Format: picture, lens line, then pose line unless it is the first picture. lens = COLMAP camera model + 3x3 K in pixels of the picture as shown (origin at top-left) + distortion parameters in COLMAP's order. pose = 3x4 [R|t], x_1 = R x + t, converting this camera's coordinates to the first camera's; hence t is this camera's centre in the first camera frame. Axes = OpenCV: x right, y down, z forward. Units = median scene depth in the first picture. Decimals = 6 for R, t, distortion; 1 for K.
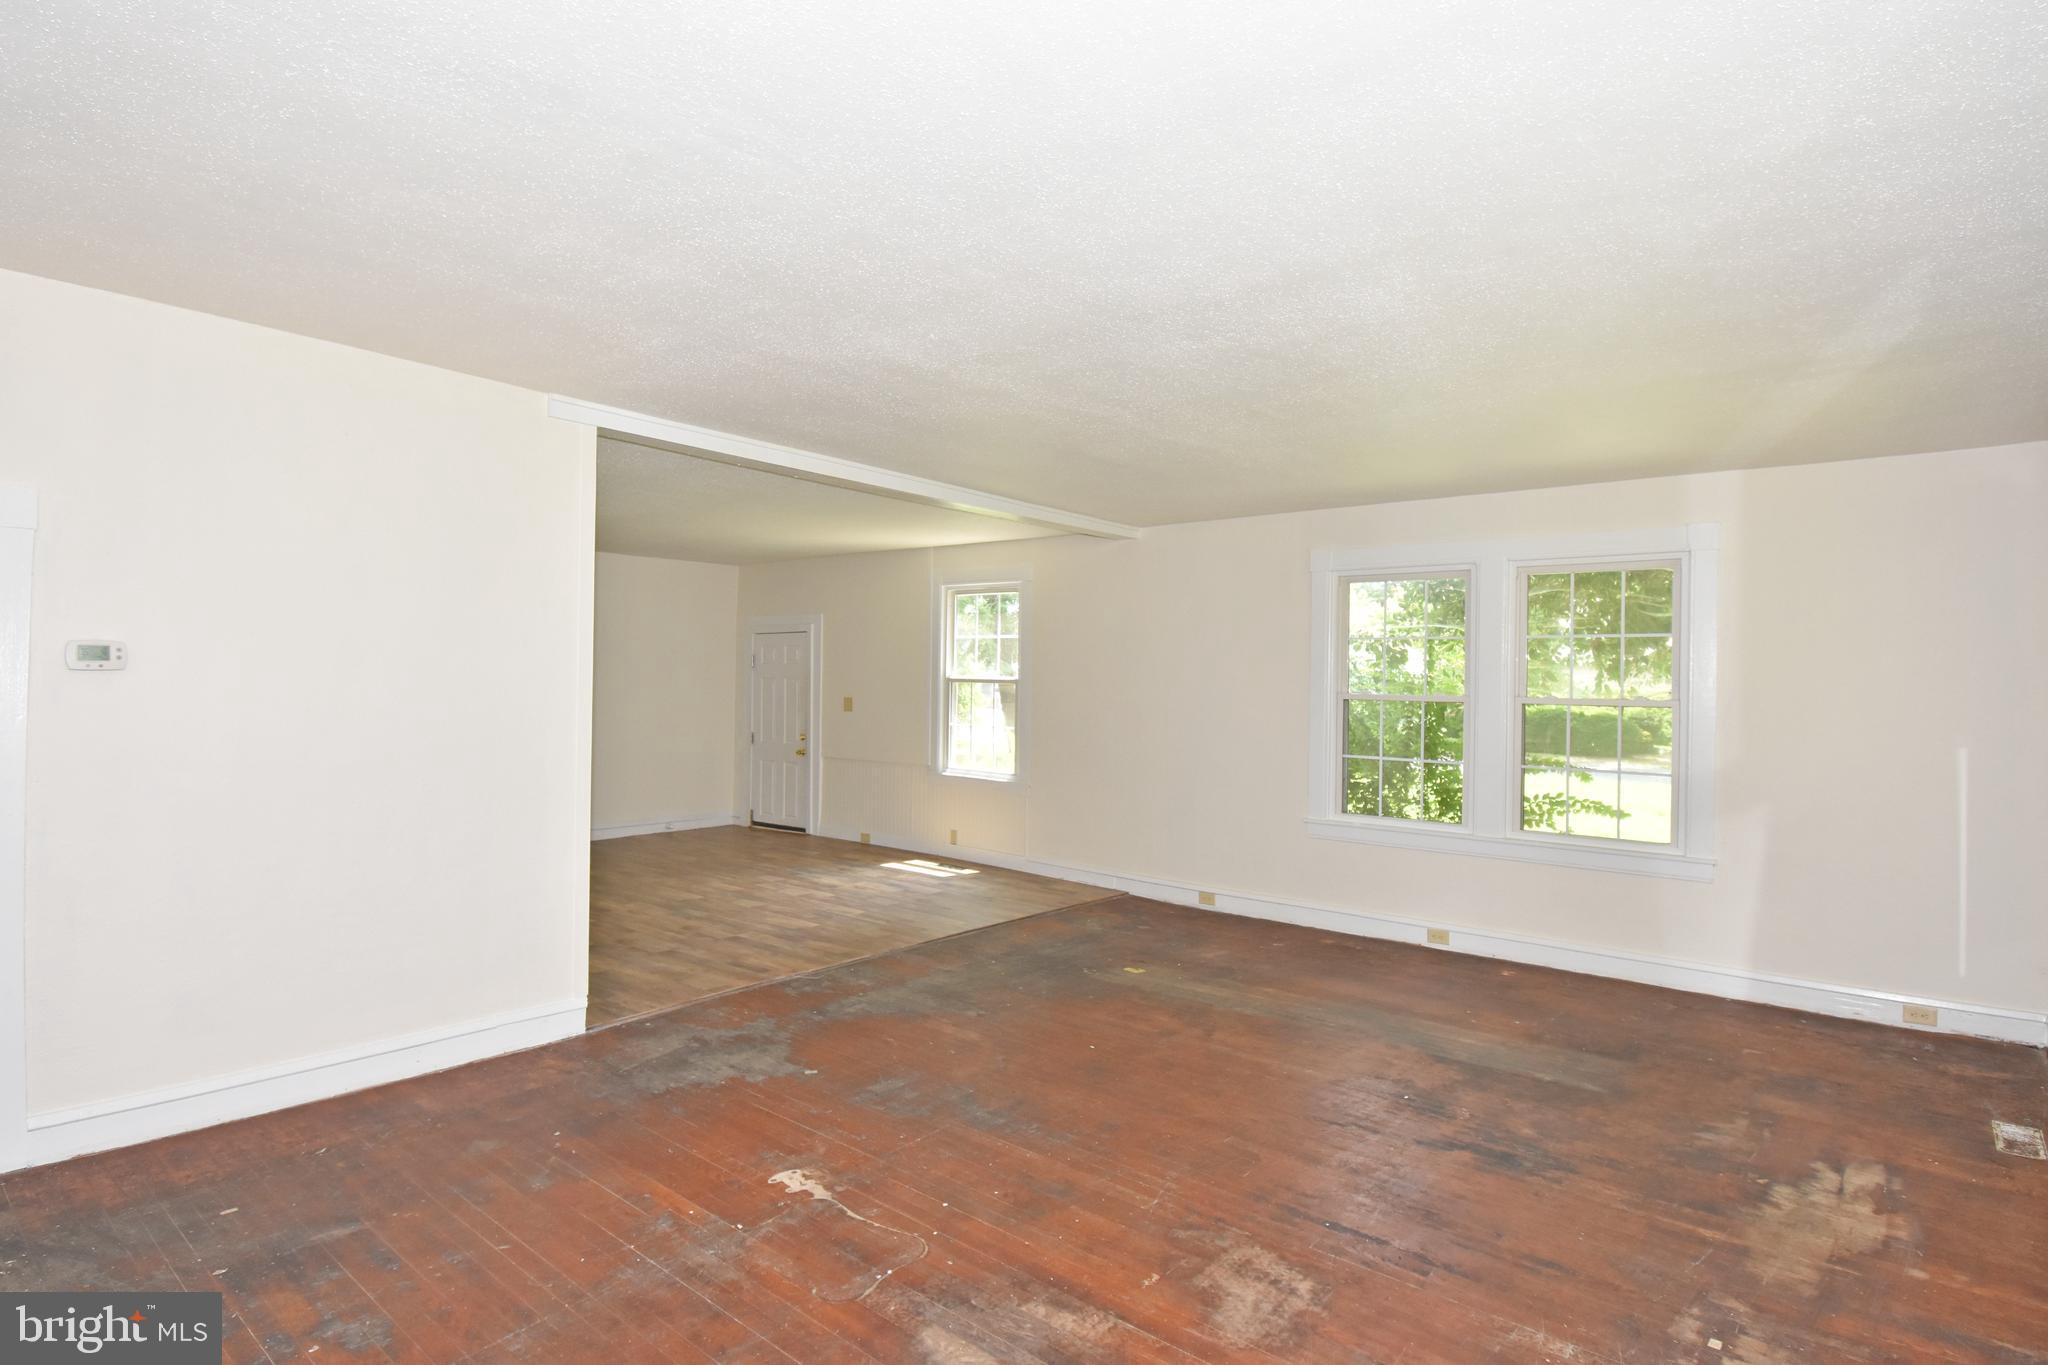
lens RADIAL K [[1030.4, 0, 1035.9], [0, 1030.4, 681.0], [0, 0, 1]] dist [0.015511, -0.025864]
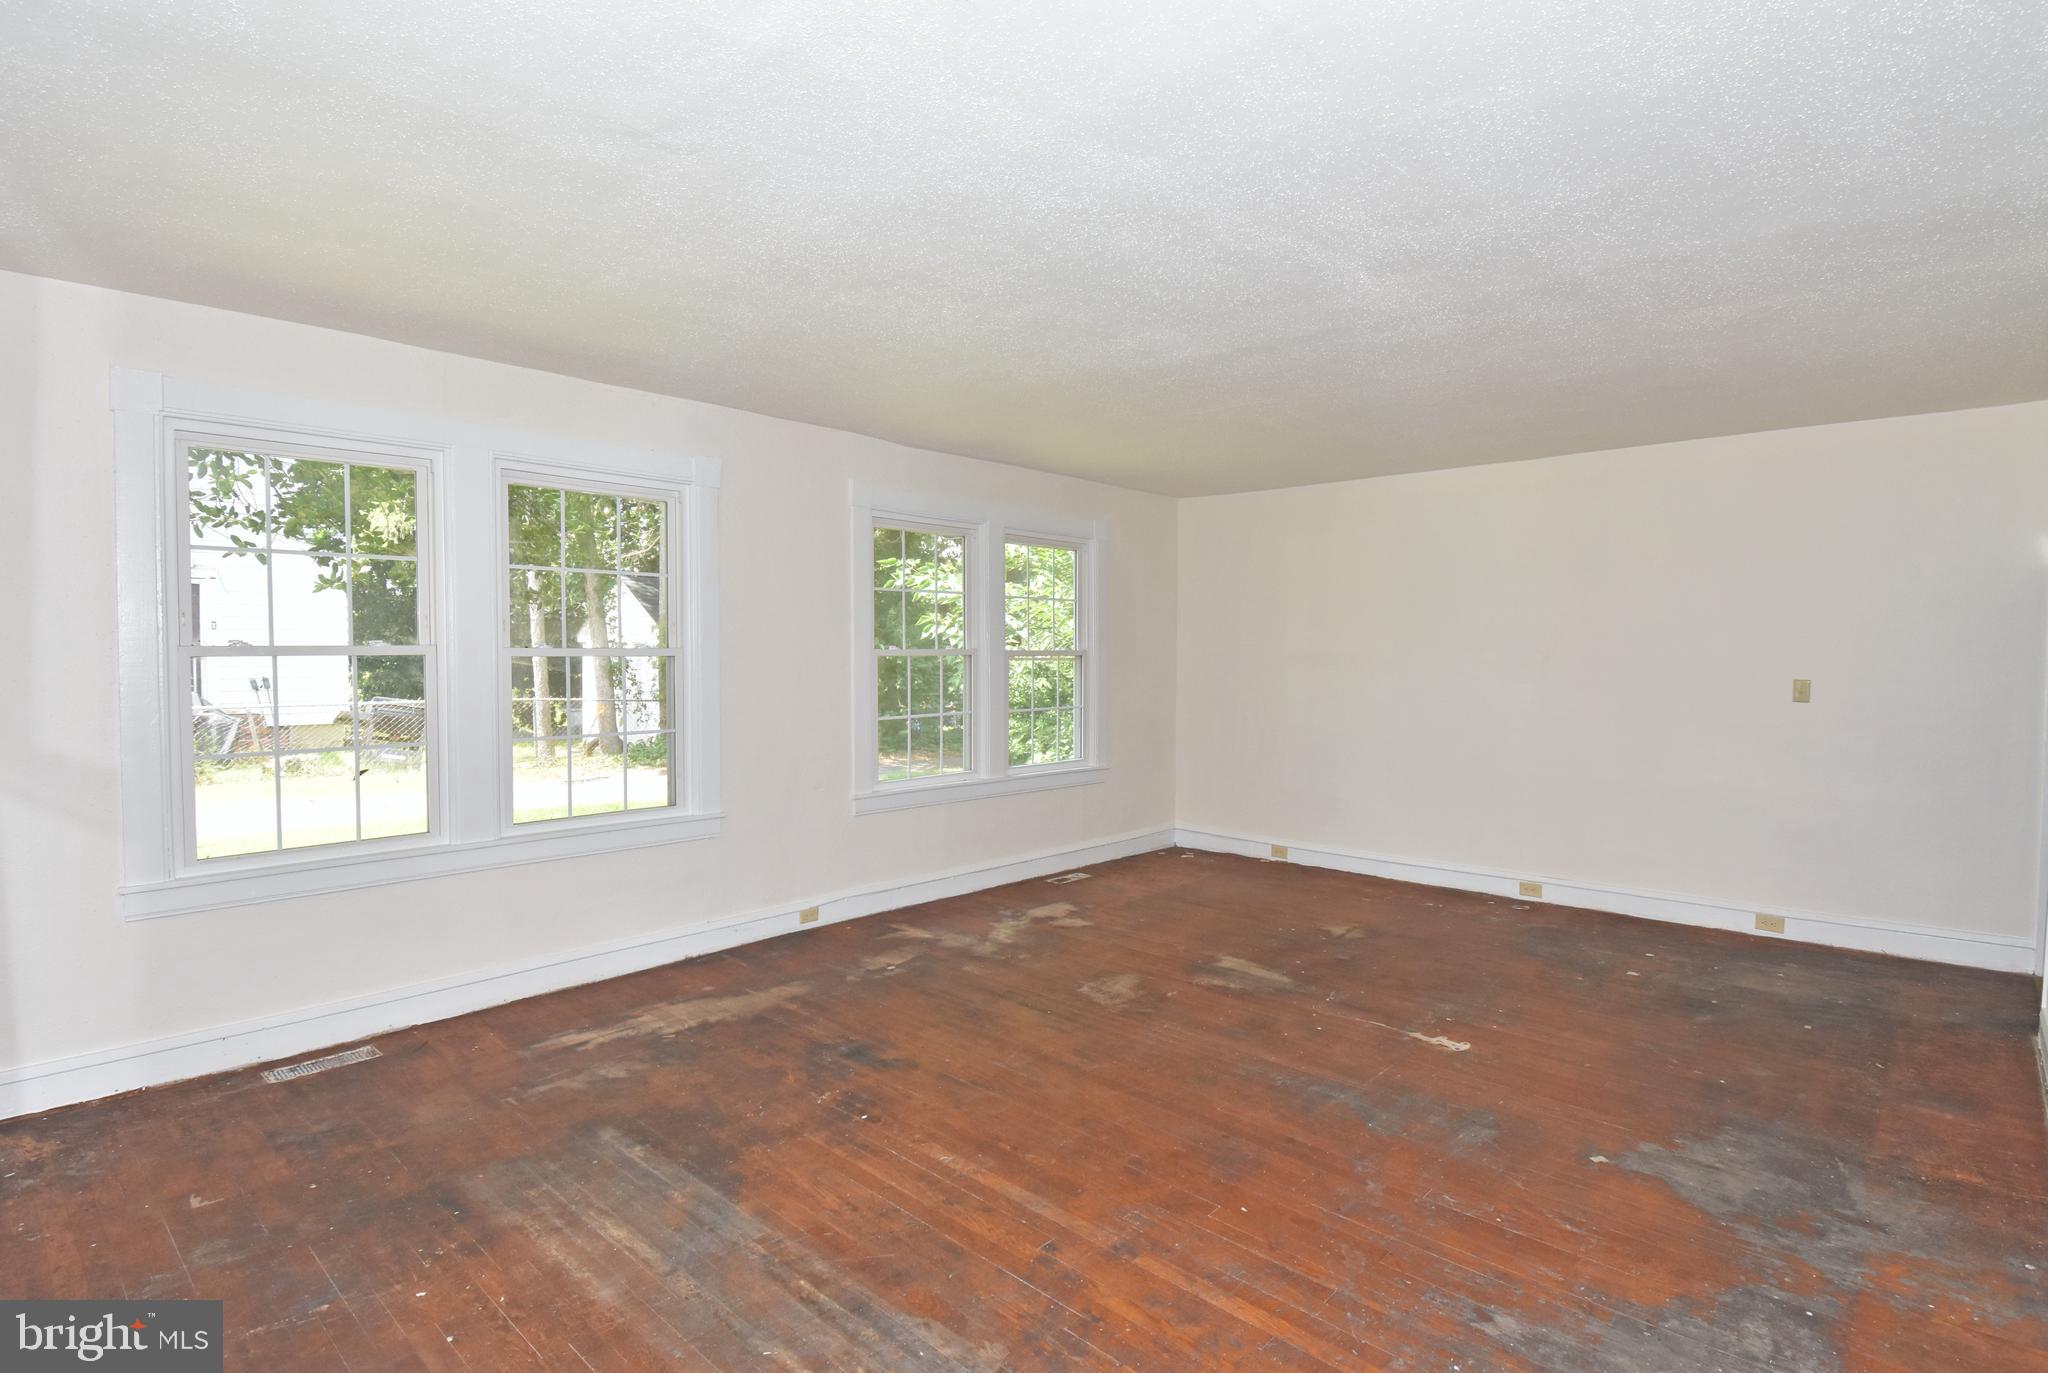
lens RADIAL K [[1030.4, 0, 1035.9], [0, 1030.4, 685.0], [0, 0, 1]] dist [0.015511, -0.025864]
pose [[-0.998456, -0.027395, 0.048332, 0.192322], [-0.025374, 0.998798, 0.041940, 0.001142], [-0.049423, 0.040649, -0.997950, 1.936359]]
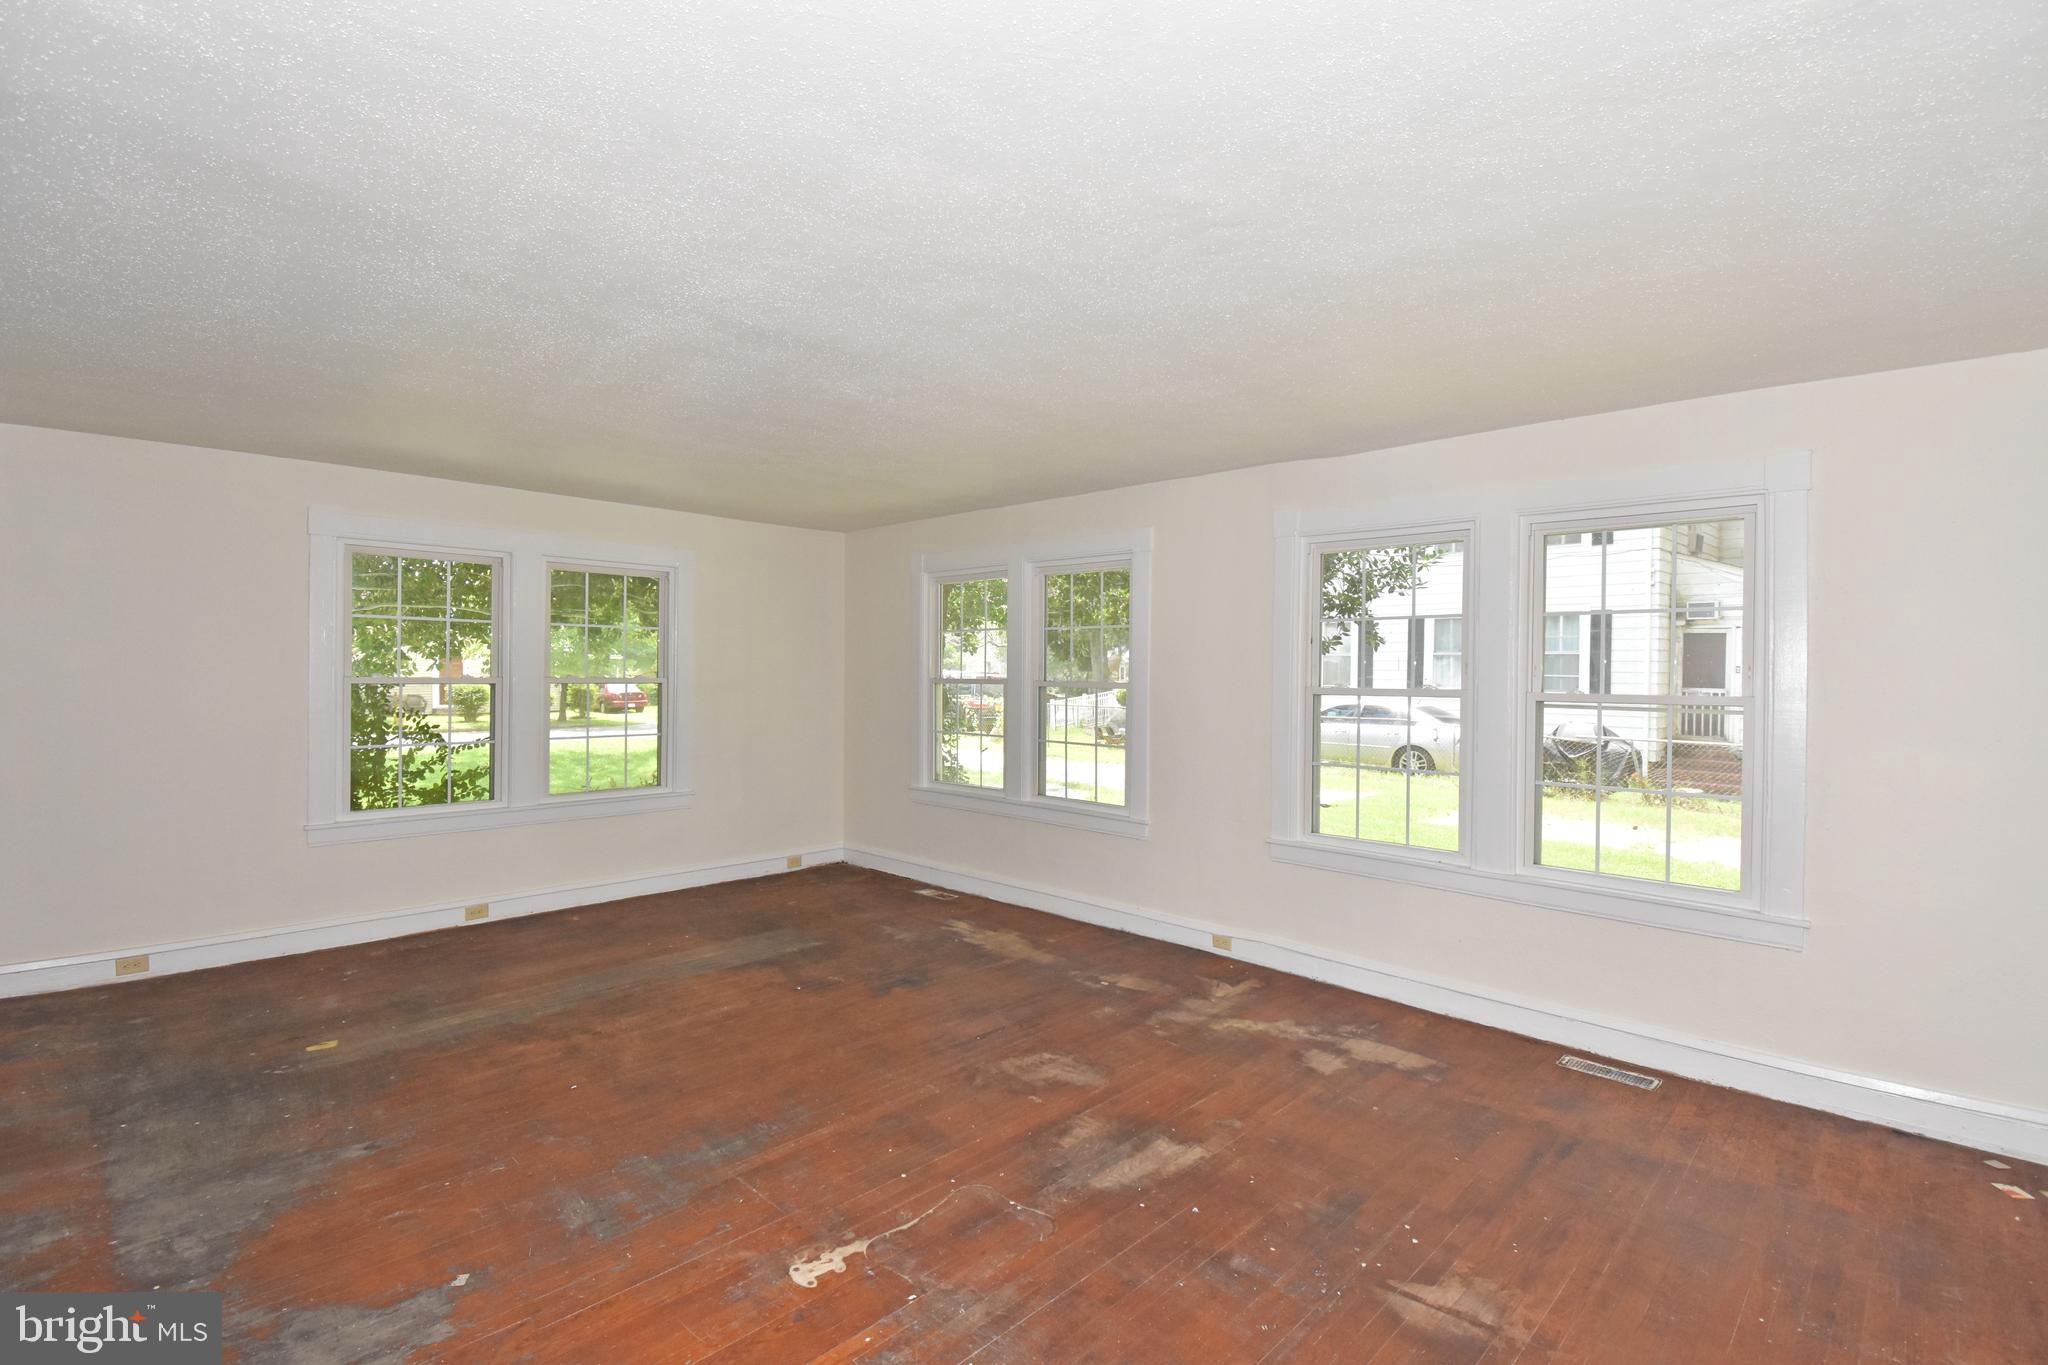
lens RADIAL K [[952.6, 0, 1028.3], [0, 952.6, 672.1], [0, 0, 1]] dist [0.010264, -0.021893]
pose [[0.080306, -0.018666, 0.996595, -0.844591], [-0.010182, 0.999757, 0.019546, -0.020987], [-0.996718, -0.011717, 0.080097, 0.653943]]
